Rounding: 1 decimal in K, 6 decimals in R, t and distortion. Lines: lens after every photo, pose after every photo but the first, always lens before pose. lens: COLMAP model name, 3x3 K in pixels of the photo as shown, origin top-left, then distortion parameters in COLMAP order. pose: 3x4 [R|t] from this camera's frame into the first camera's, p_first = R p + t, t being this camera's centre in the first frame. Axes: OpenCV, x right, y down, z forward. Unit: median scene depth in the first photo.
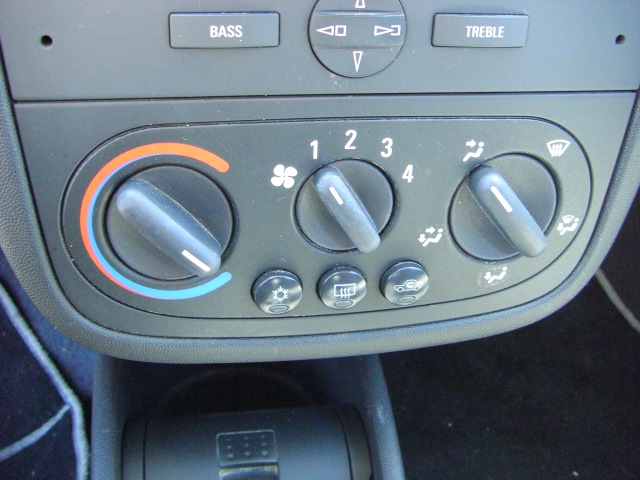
lens RADIAL K [[733.1, 0, 318.1], [0, 733.1, 205.4], [0, 0, 1]] dist [-0.219504, 0.261415]
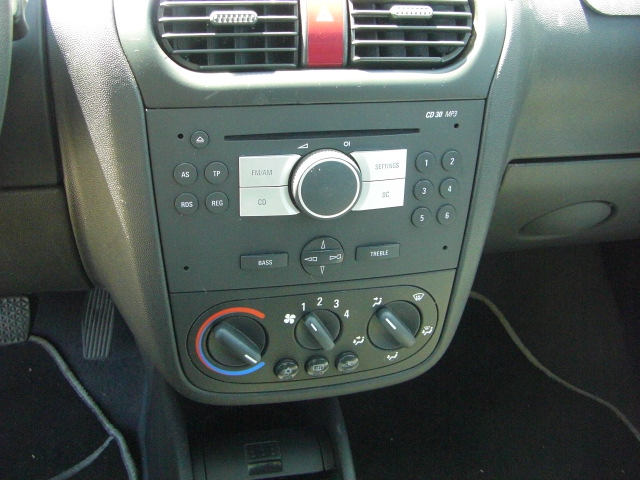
lens RADIAL K [[733.1, 0, 318.1], [0, 733.1, 205.4], [0, 0, 1]] dist [-0.219504, 0.261415]
pose [[0.998128, -0.024614, 0.055983, -0.070640], [0.026758, 0.998925, -0.037866, -0.273919], [-0.054991, 0.039293, 0.997713, -1.112622]]
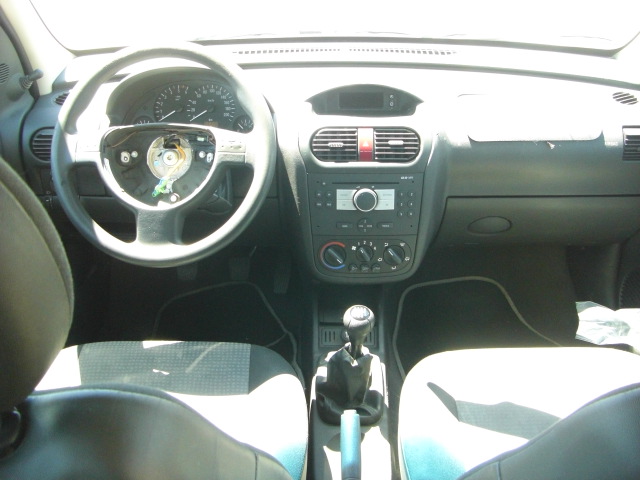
lens RADIAL K [[733.1, 0, 318.1], [0, 733.1, 205.4], [0, 0, 1]] dist [-0.219504, 0.261415]
pose [[0.981391, 0.020388, -0.190934, 0.772679], [-0.042743, 0.992594, -0.113707, 0.296306], [0.187201, 0.119752, 0.974995, -4.776866]]
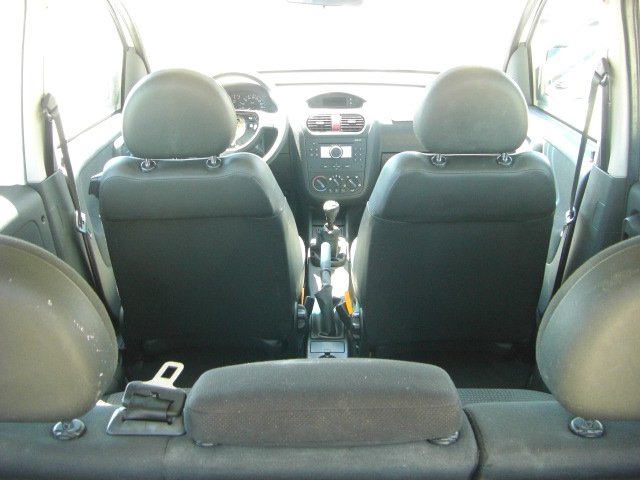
lens RADIAL K [[733.1, 0, 318.1], [0, 733.1, 205.4], [0, 0, 1]] dist [-0.219504, 0.261415]
pose [[0.979988, 0.000908, -0.199055, 1.915533], [-0.037430, 0.982992, -0.179794, 2.279790], [0.195506, 0.183646, 0.963354, -9.375373]]
